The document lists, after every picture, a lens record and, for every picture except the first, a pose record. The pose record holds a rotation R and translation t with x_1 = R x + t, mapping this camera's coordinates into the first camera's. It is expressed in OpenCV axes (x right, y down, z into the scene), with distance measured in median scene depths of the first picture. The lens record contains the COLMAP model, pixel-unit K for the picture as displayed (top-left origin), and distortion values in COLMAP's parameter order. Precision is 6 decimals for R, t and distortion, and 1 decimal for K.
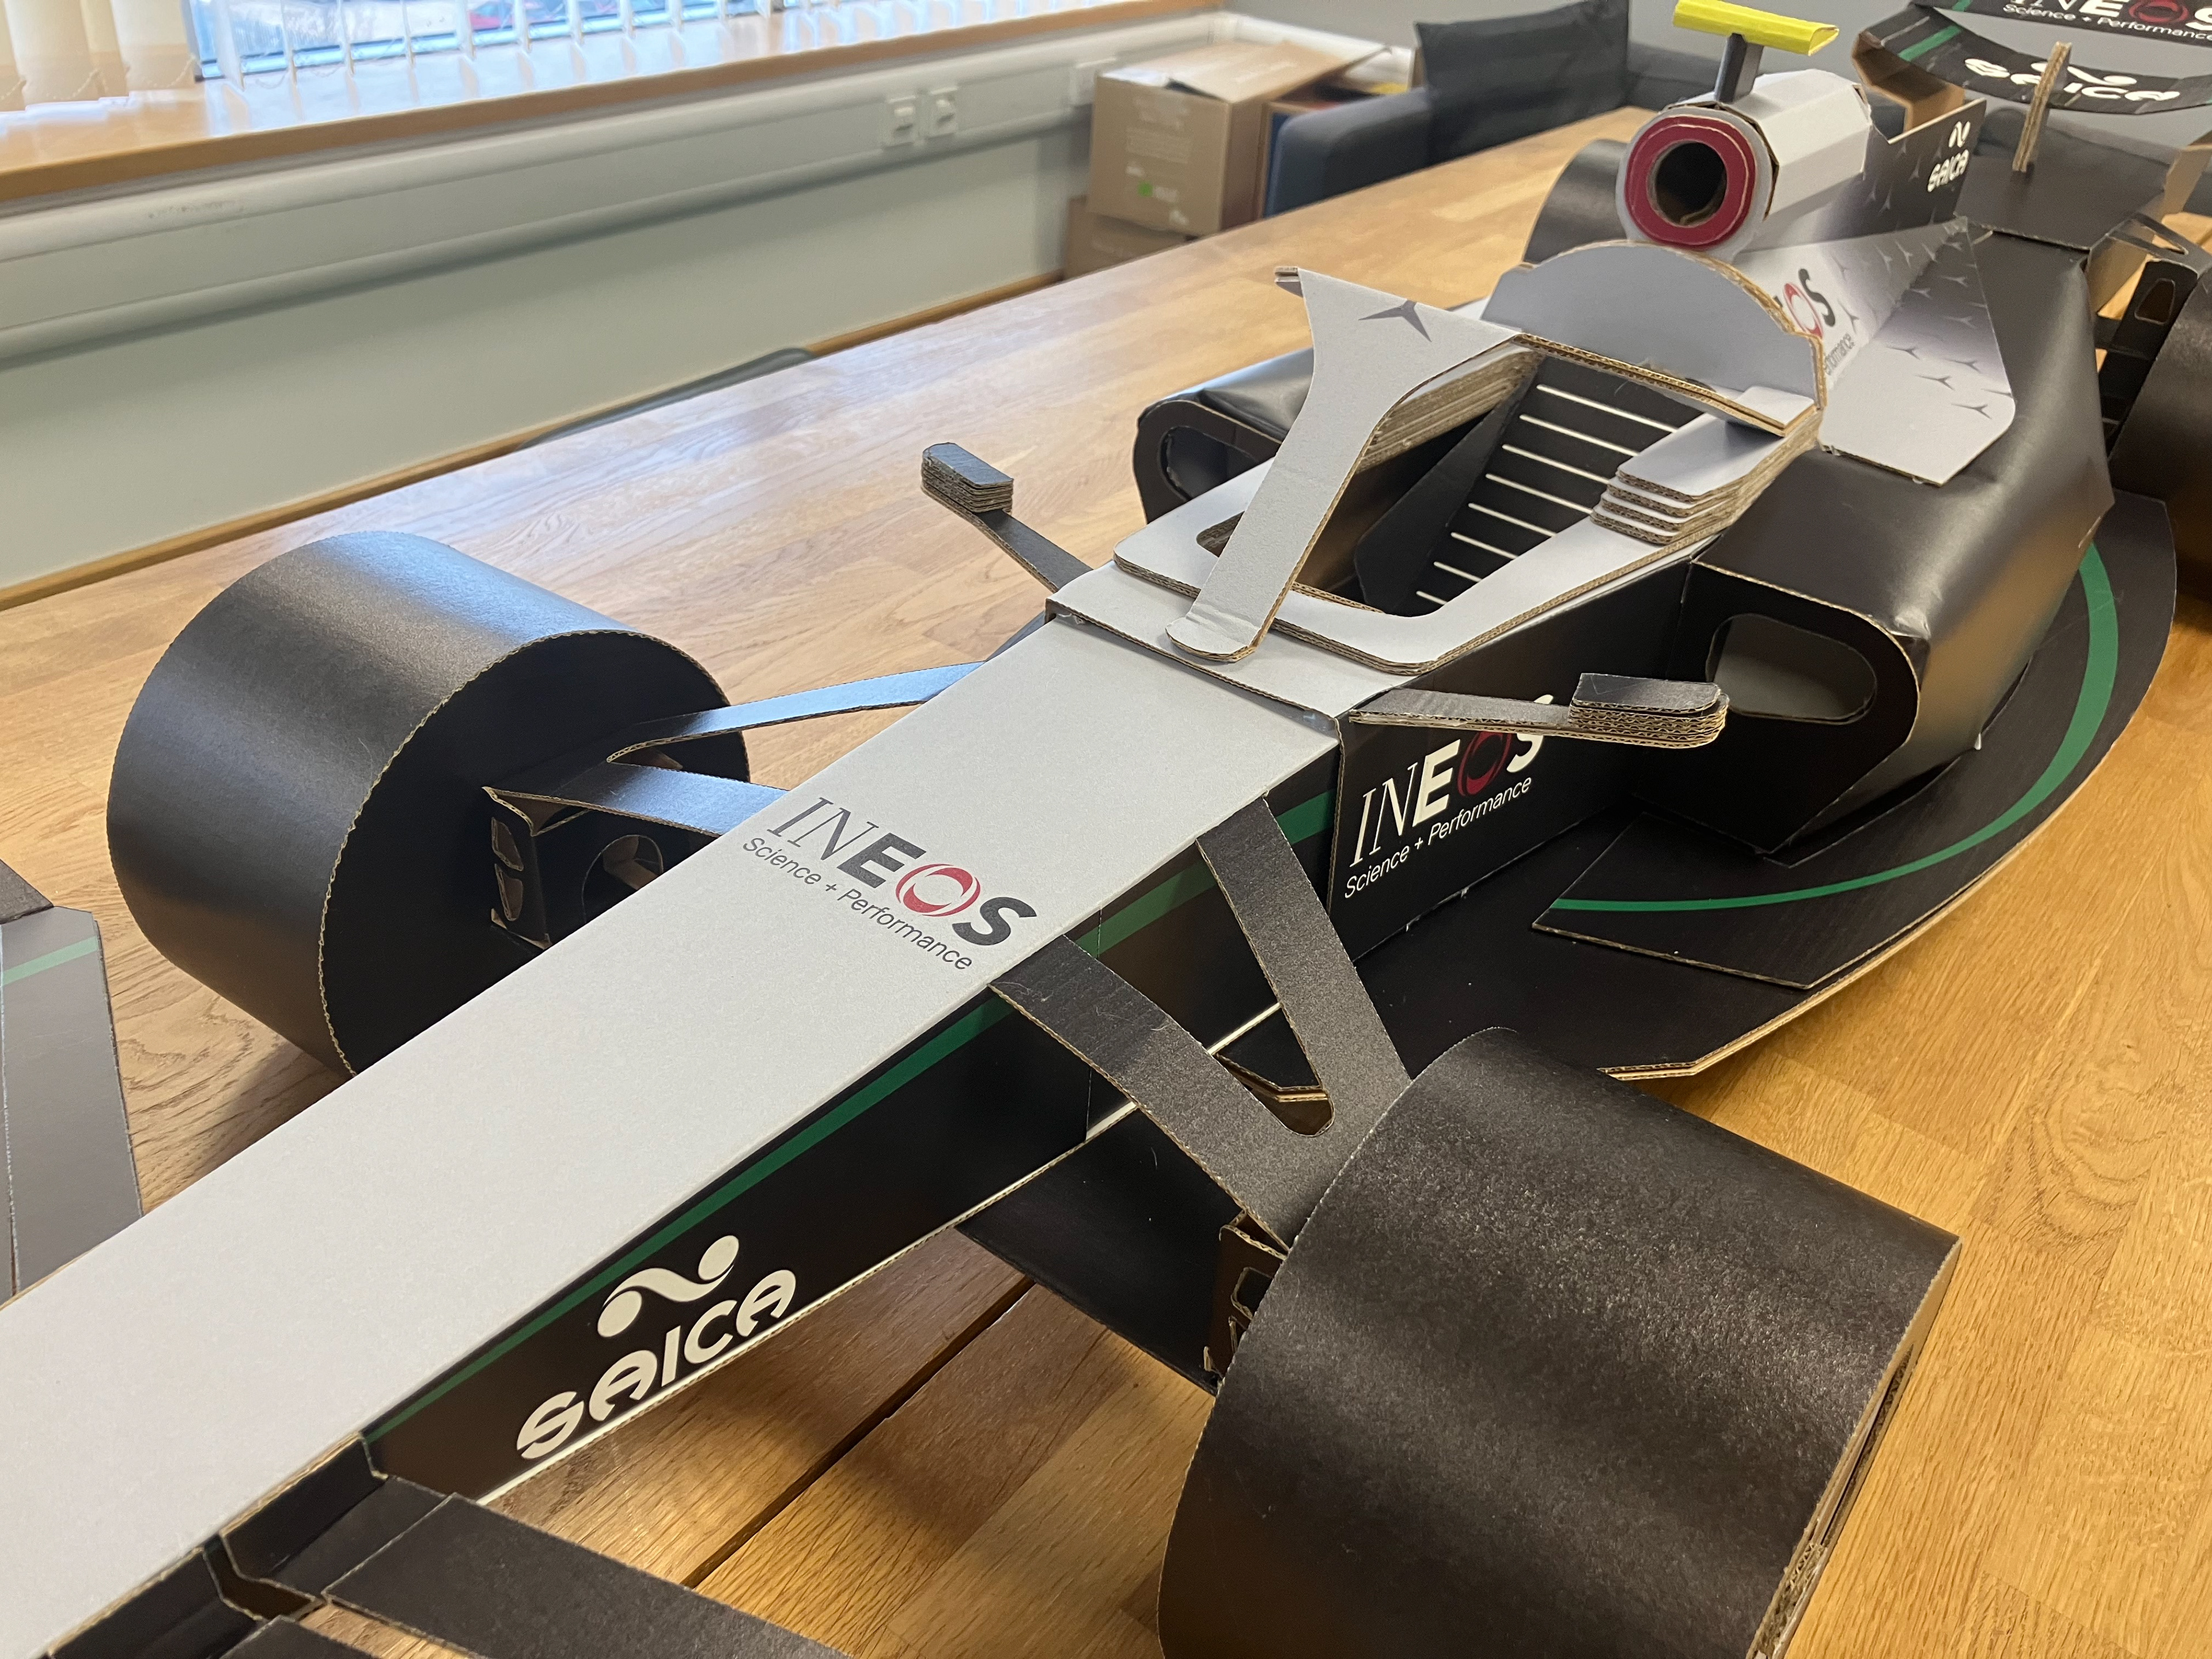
lens RADIAL K [[1822.0, 0, 1069.3], [0, 1822.0, 836.6], [0, 0, 1]] dist [0.035545, -0.059331]
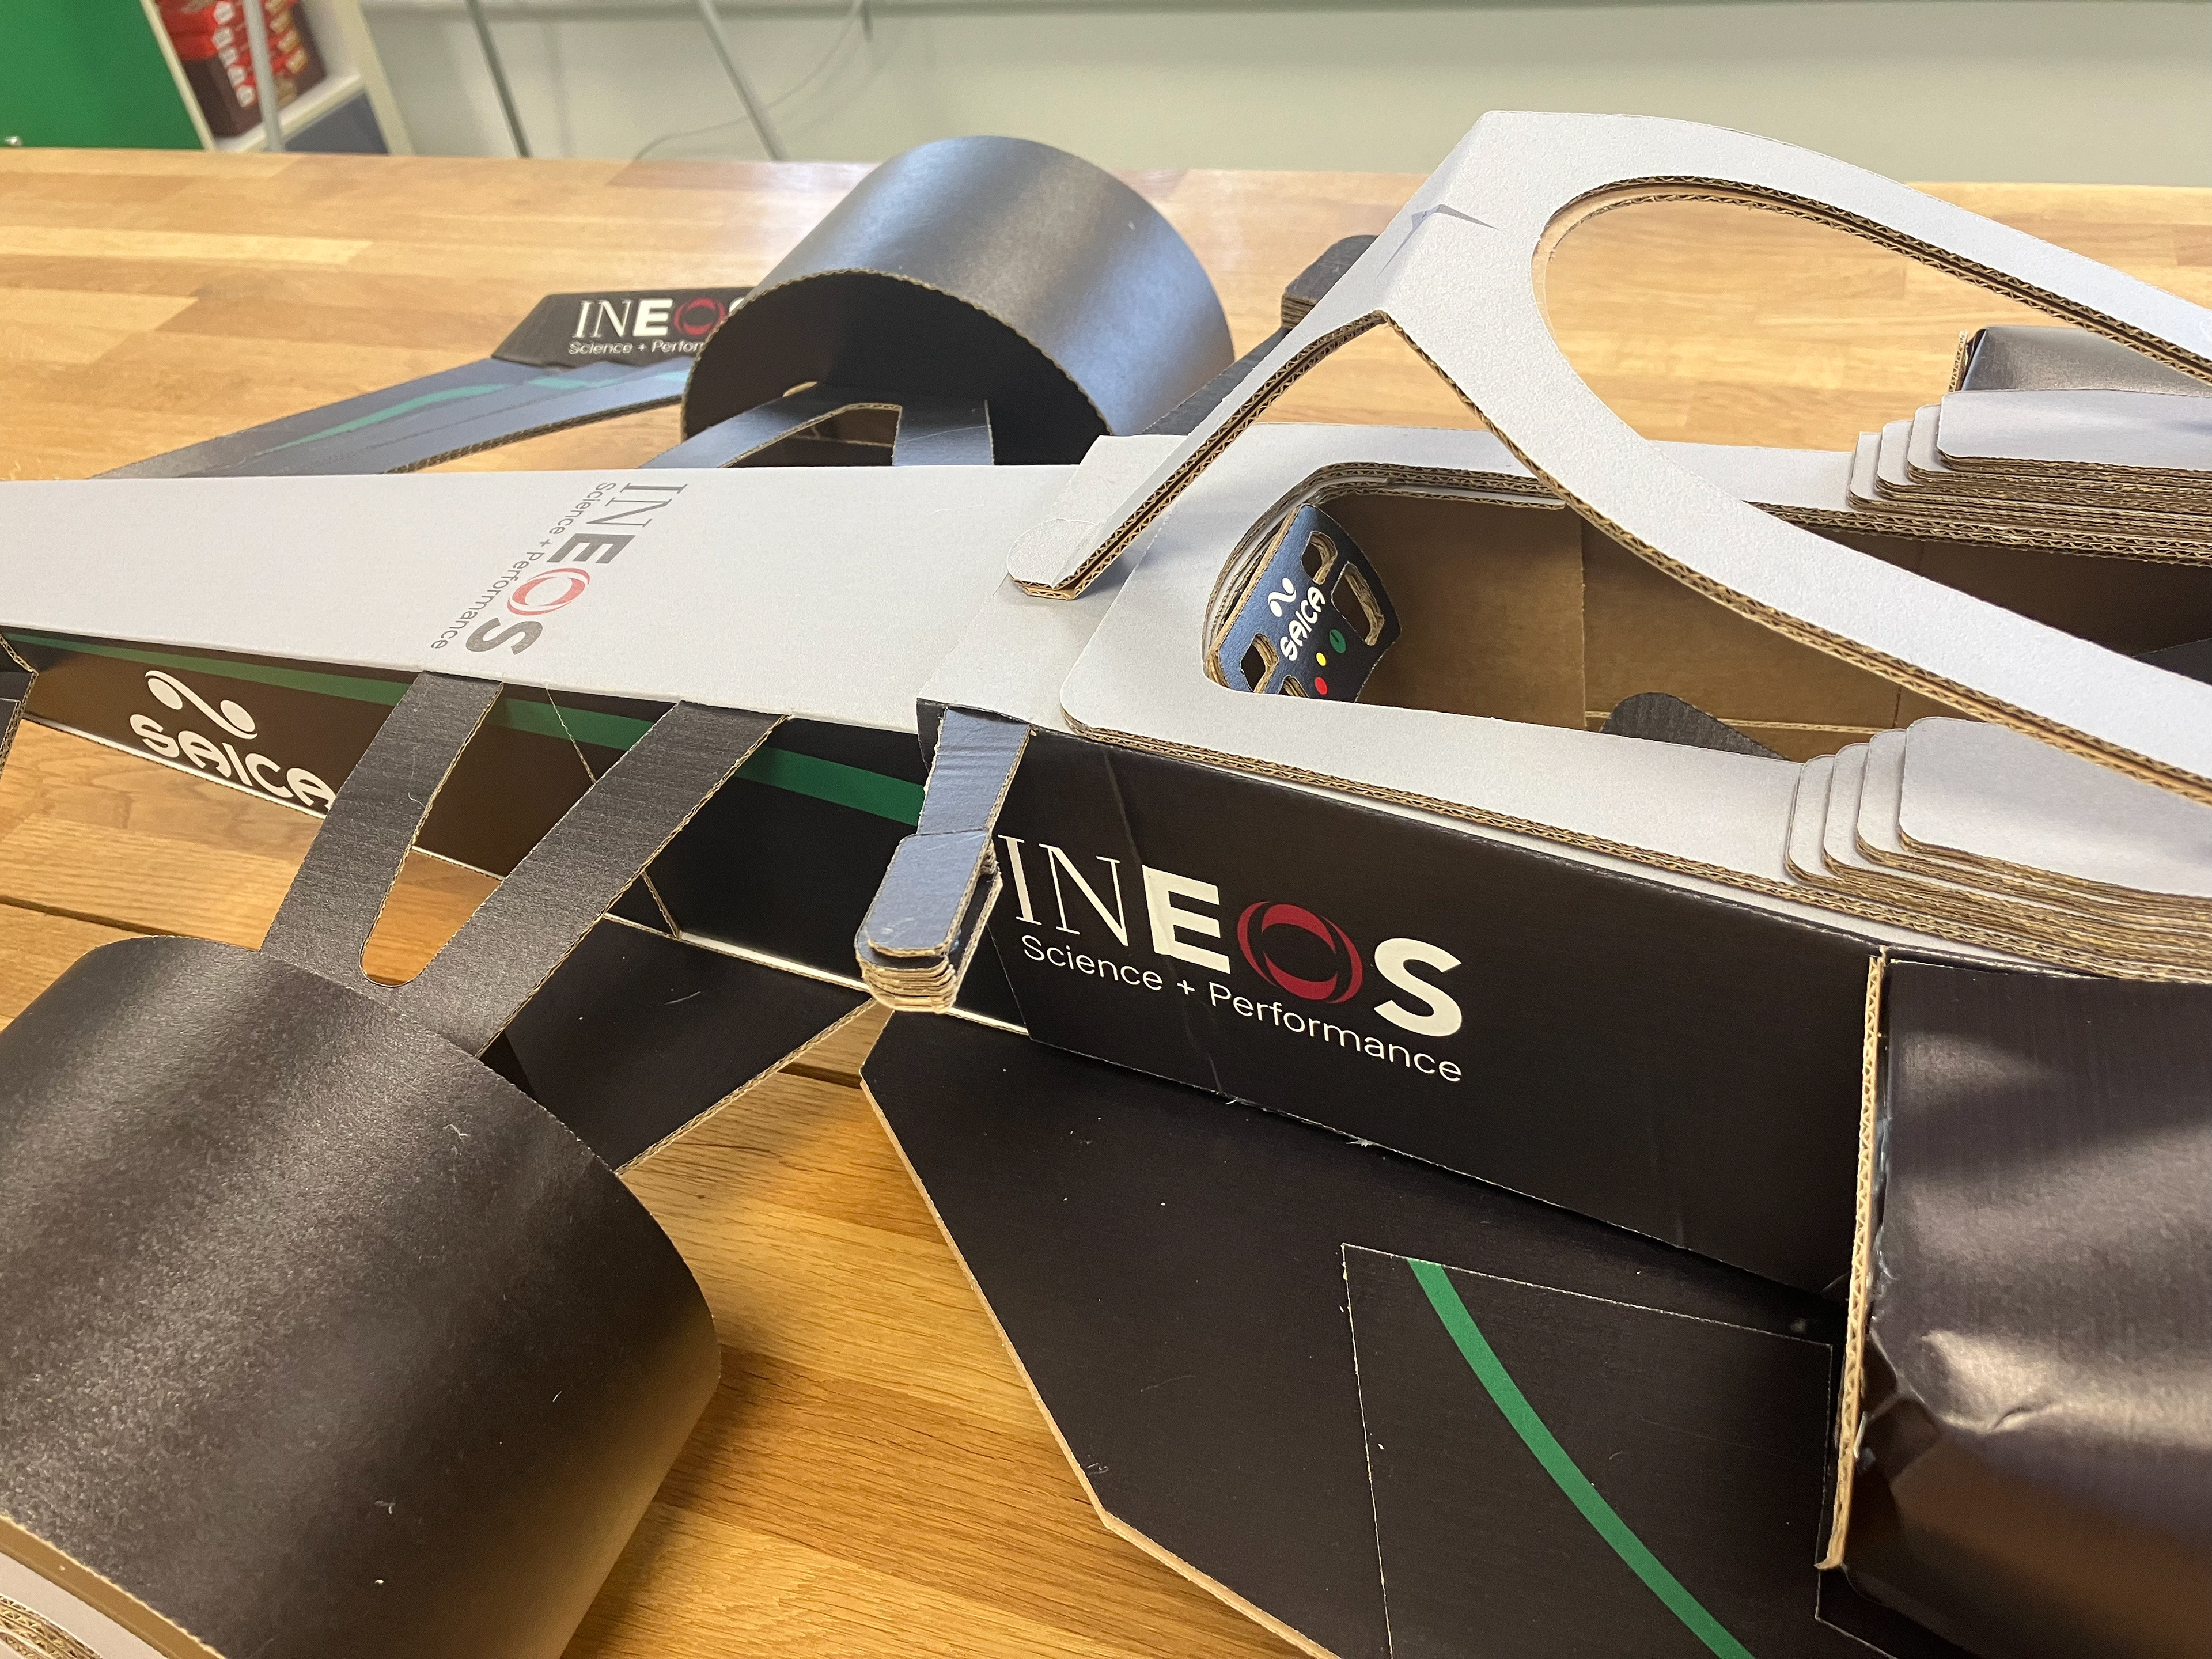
lens RADIAL K [[1822.4, 0, 1082.6], [0, 1822.4, 811.6], [0, 0, 1]] dist [0.049823, -0.075579]
pose [[0.304423, 0.546795, -0.779962, 0.336464], [-0.403522, 0.815752, 0.414389, -0.157800], [0.862842, 0.188582, 0.468978, 0.319617]]
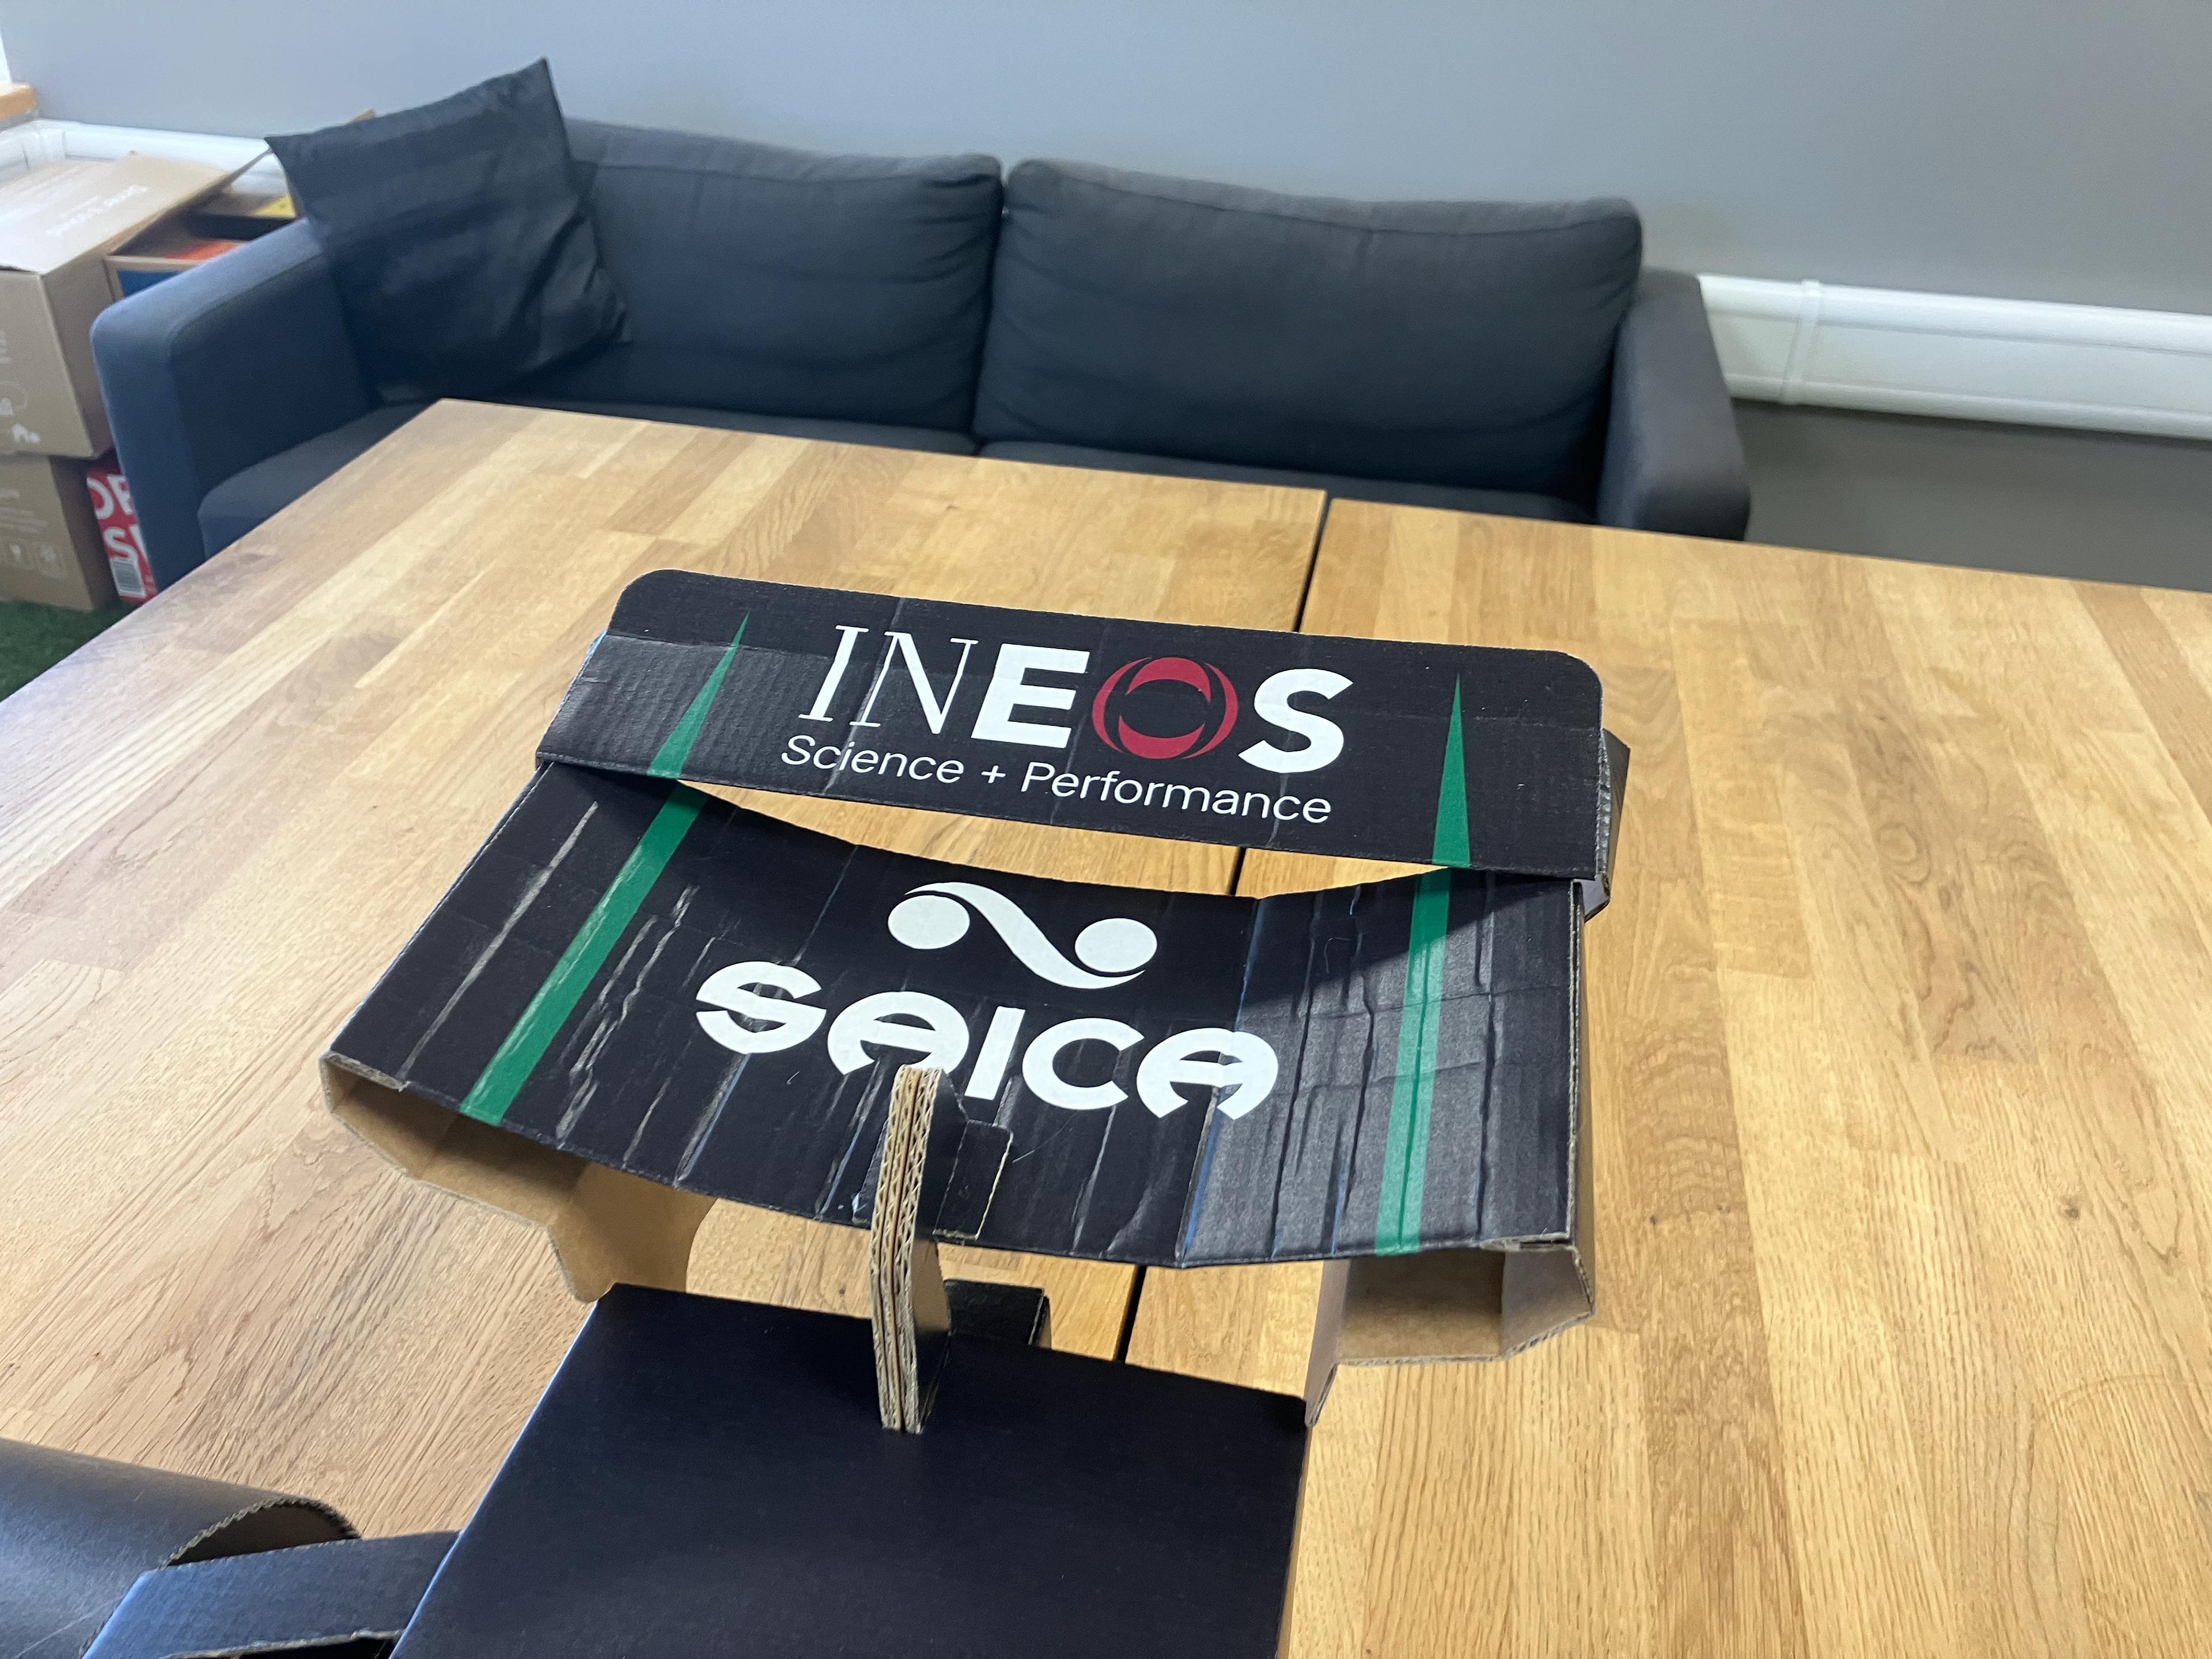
lens RADIAL K [[1822.4, 0, 1082.6], [0, 1822.4, 811.6], [0, 0, 1]] dist [0.049823, -0.075579]
pose [[0.892652, -0.271881, 0.359517, 0.456063], [0.266275, 0.961629, 0.066080, -0.476752], [-0.363688, 0.036744, 0.930796, 0.679721]]
